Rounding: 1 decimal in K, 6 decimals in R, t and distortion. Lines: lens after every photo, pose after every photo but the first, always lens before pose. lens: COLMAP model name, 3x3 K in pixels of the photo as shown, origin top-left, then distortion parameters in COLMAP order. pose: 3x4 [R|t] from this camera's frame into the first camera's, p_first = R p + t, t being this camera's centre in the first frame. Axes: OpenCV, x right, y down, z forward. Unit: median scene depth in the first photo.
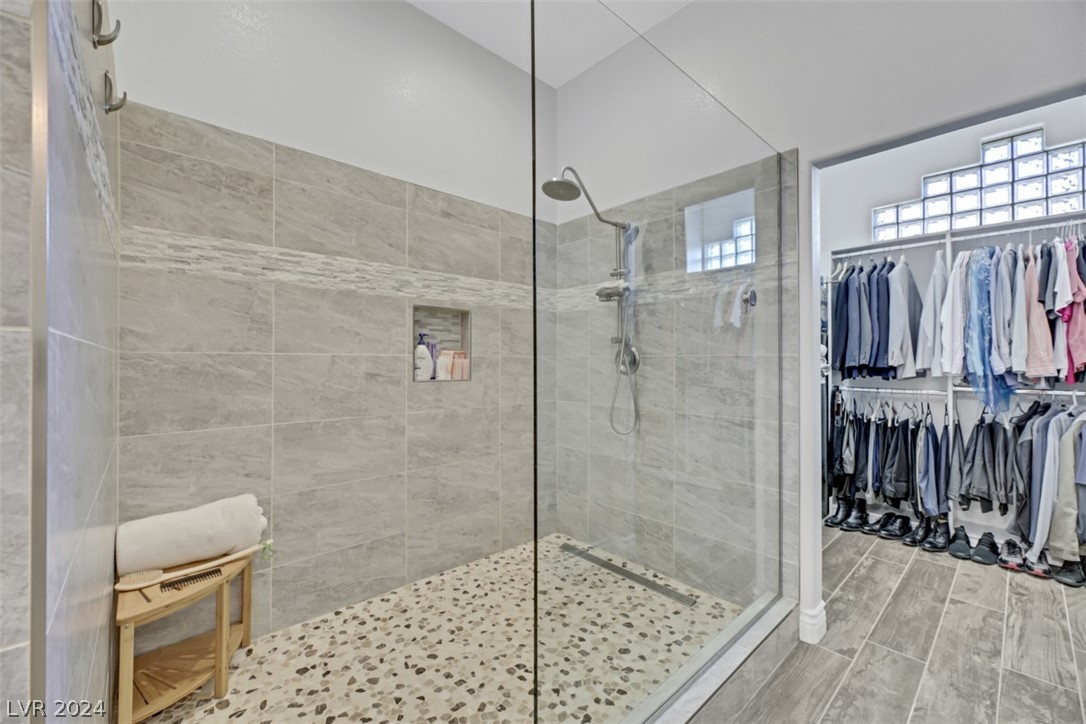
lens RADIAL K [[437.1, 0, 545.8], [0, 437.1, 357.4], [0, 0, 1]] dist [-0.004003, -0.001171]
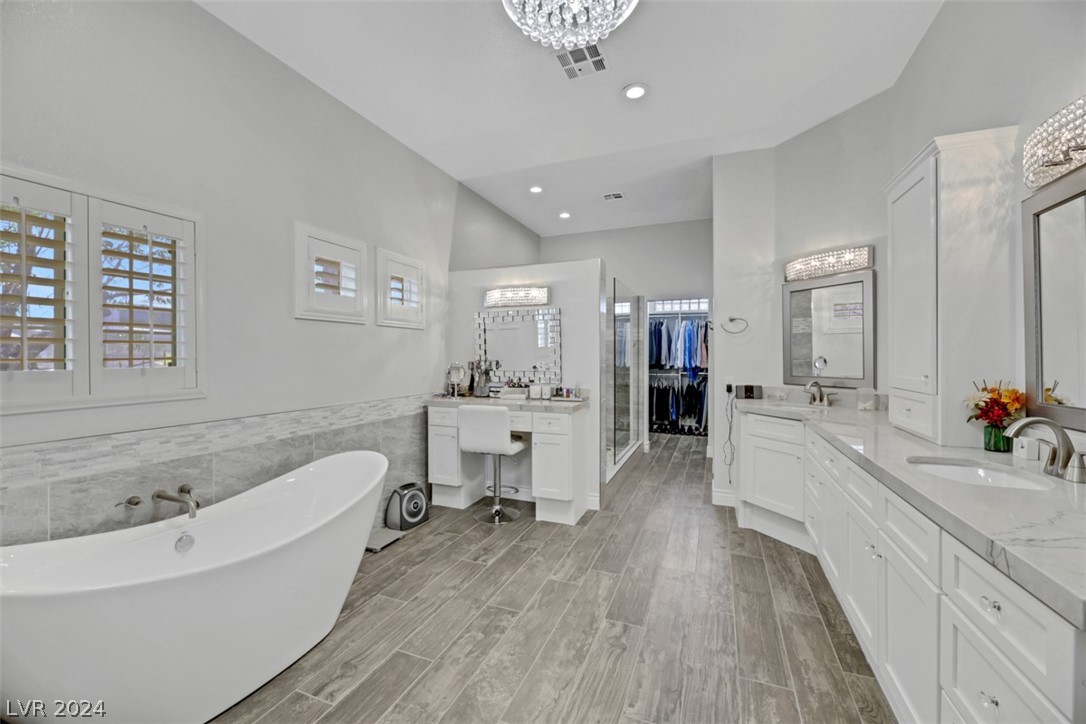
lens RADIAL K [[437.1, 0, 543.8], [0, 437.1, 360.0], [0, 0, 1]] dist [-0.004003, -0.001171]
pose [[0.898424, -0.003802, 0.439113, -1.012453], [-0.004432, 0.999833, 0.017724, -0.052429], [-0.439107, -0.017870, 0.898257, -1.054735]]
